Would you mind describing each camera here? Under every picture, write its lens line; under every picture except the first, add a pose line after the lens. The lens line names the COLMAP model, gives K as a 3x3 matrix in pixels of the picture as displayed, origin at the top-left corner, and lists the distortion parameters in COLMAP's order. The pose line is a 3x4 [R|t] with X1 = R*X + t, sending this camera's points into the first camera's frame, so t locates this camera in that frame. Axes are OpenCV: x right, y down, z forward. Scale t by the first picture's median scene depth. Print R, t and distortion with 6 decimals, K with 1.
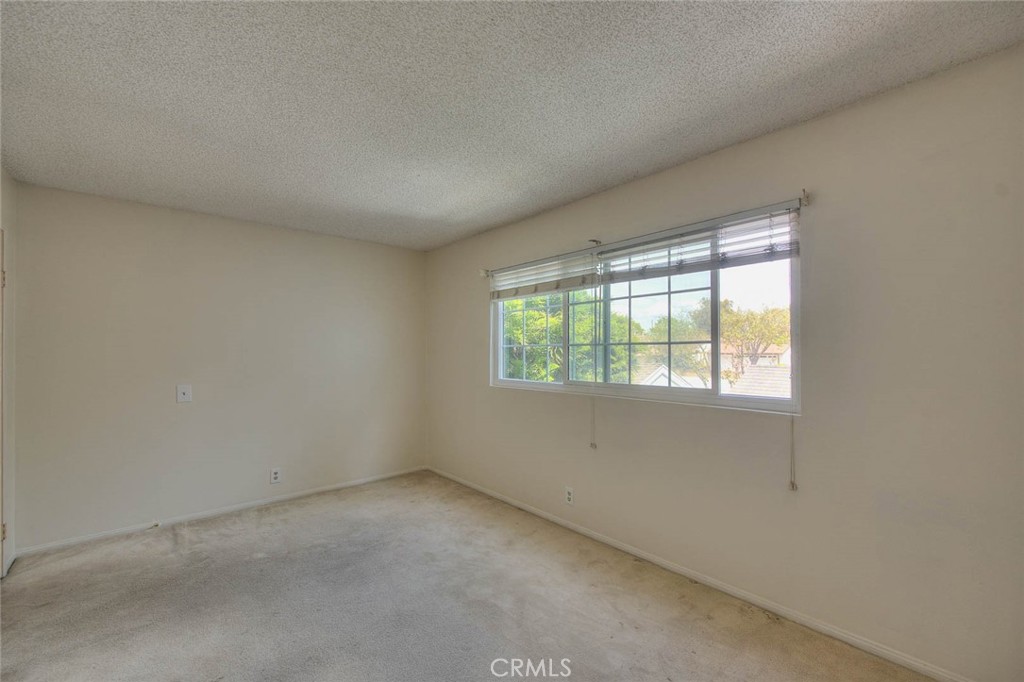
lens RADIAL K [[417.5, 0, 507.6], [0, 417.5, 350.8], [0, 0, 1]] dist [-0.002900, -0.000710]
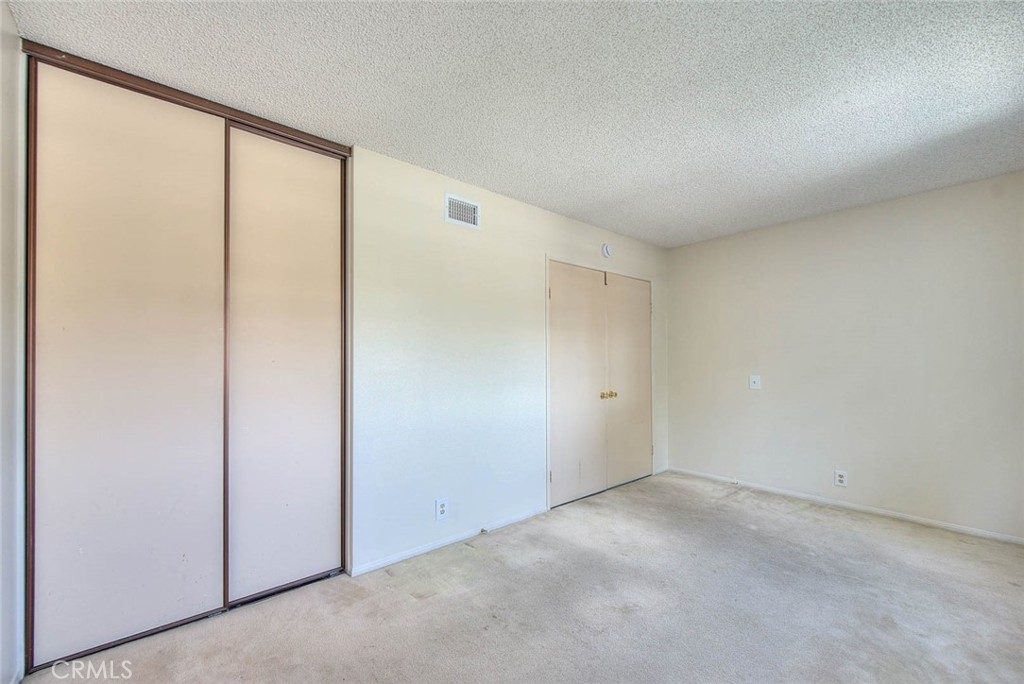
lens RADIAL K [[417.5, 0, 507.6], [0, 417.5, 351.8], [0, 0, 1]] dist [-0.002900, -0.000710]
pose [[-0.000656, -0.011405, -0.999935, 0.476194], [0.001054, 0.999934, -0.011405, 0.029779], [0.999999, -0.001062, -0.000644, 0.311109]]
